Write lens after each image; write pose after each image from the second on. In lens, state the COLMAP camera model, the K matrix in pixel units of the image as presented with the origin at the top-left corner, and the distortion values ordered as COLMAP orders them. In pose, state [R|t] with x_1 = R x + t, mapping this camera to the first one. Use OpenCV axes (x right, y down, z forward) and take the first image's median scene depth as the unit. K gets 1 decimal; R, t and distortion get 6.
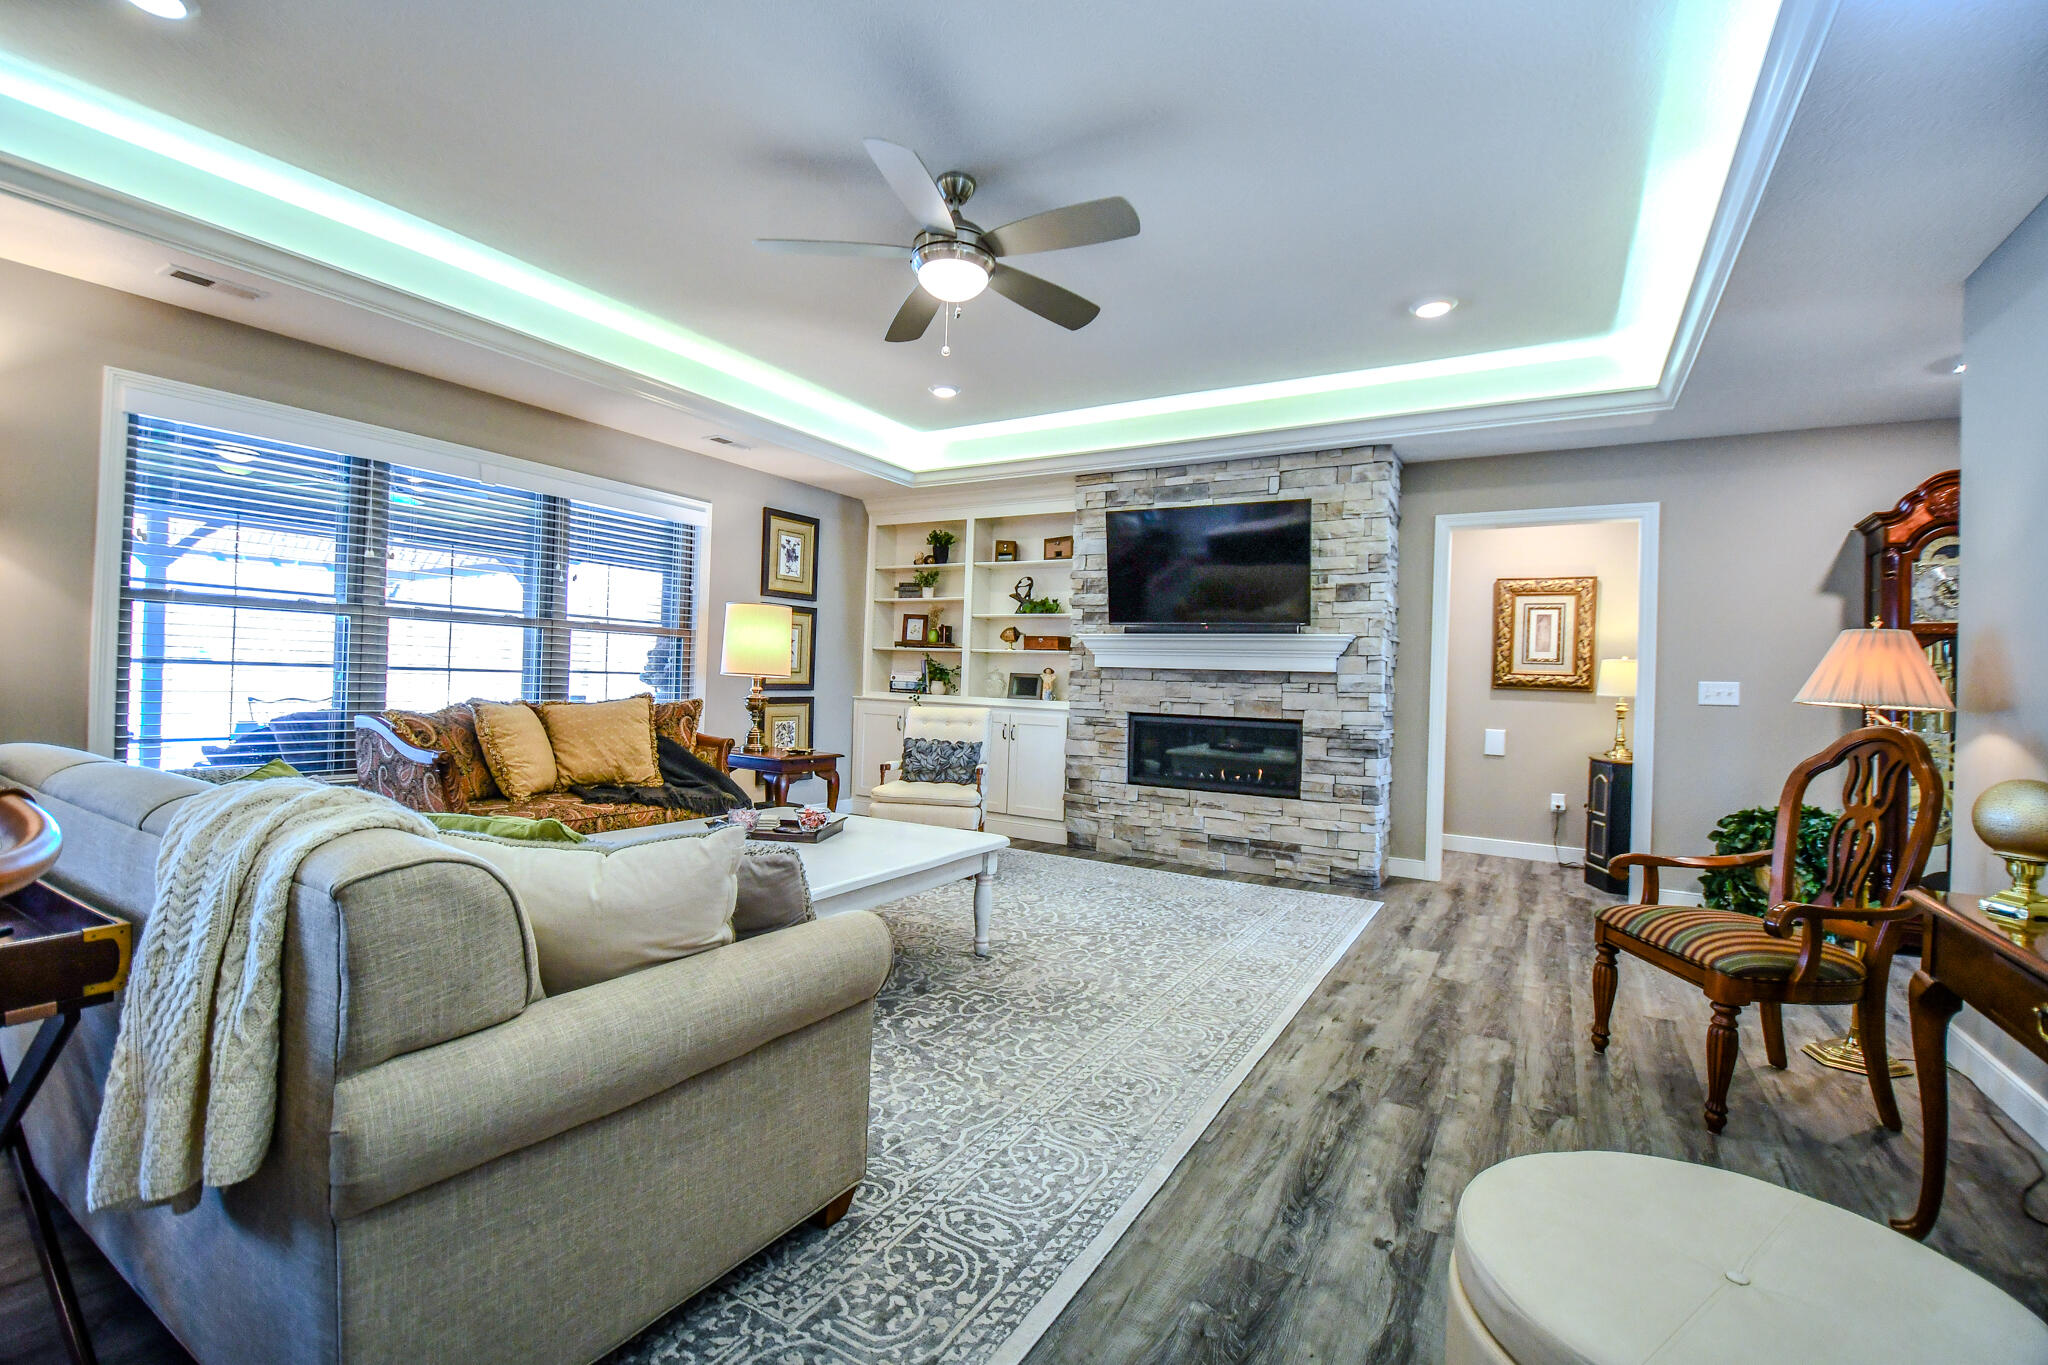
lens RADIAL K [[892.0, 0, 1008.7], [0, 892.0, 676.2], [0, 0, 1]] dist [0.019344, -0.026359]
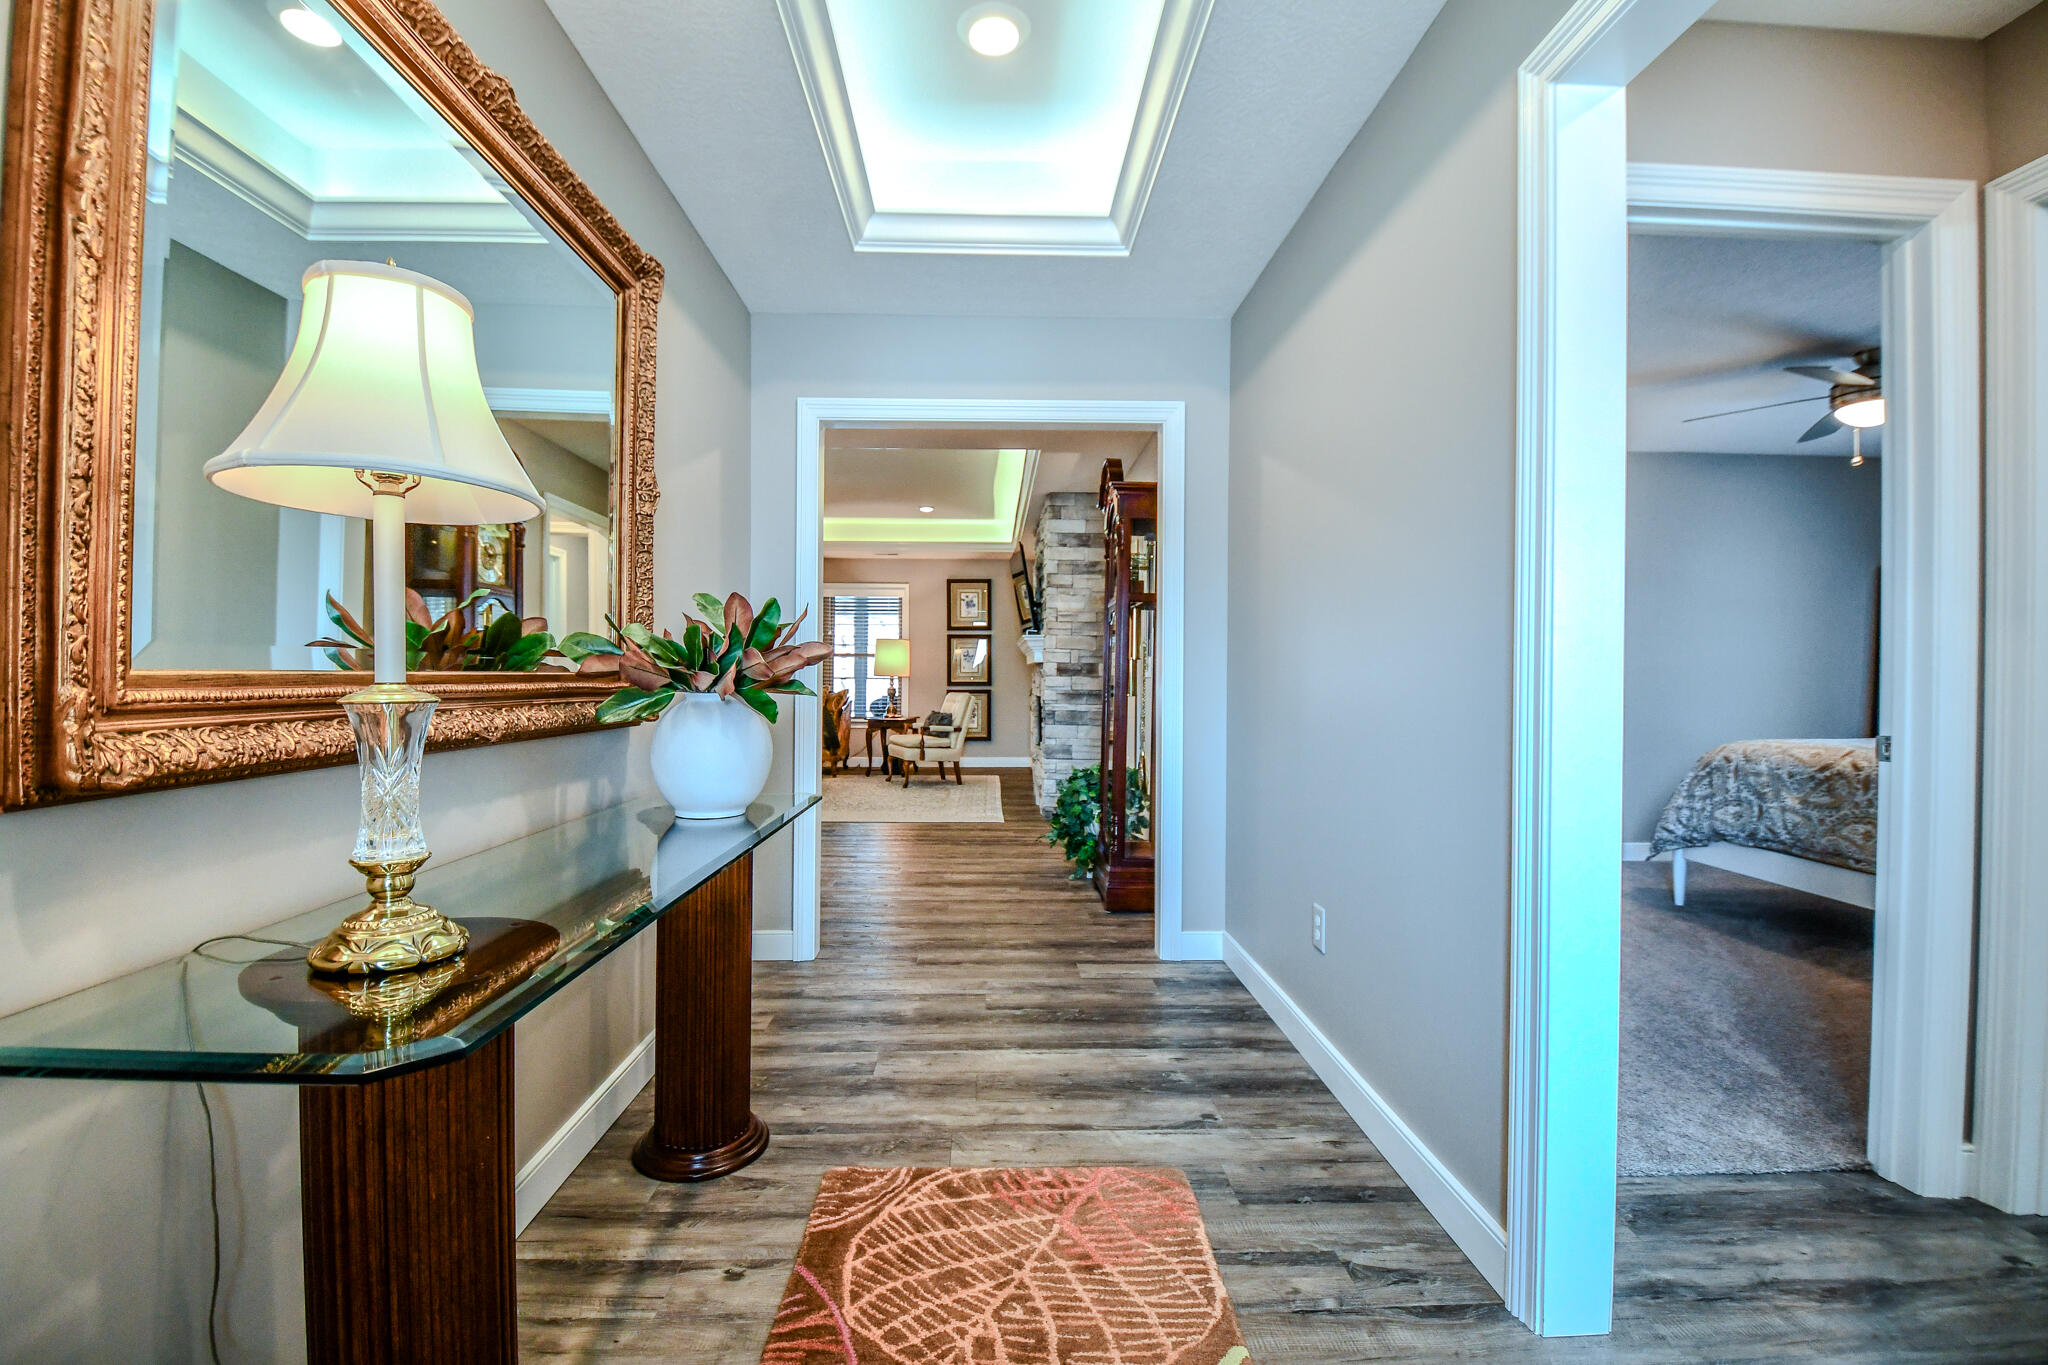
lens RADIAL K [[892.0, 0, 1008.7], [0, 892.0, 676.2], [0, 0, 1]] dist [0.019344, -0.026359]
pose [[0.532269, -0.027084, -0.846142, 1.461411], [0.013634, 0.999633, -0.023421, 0.046942], [0.846466, 0.000930, 0.532443, 0.217551]]
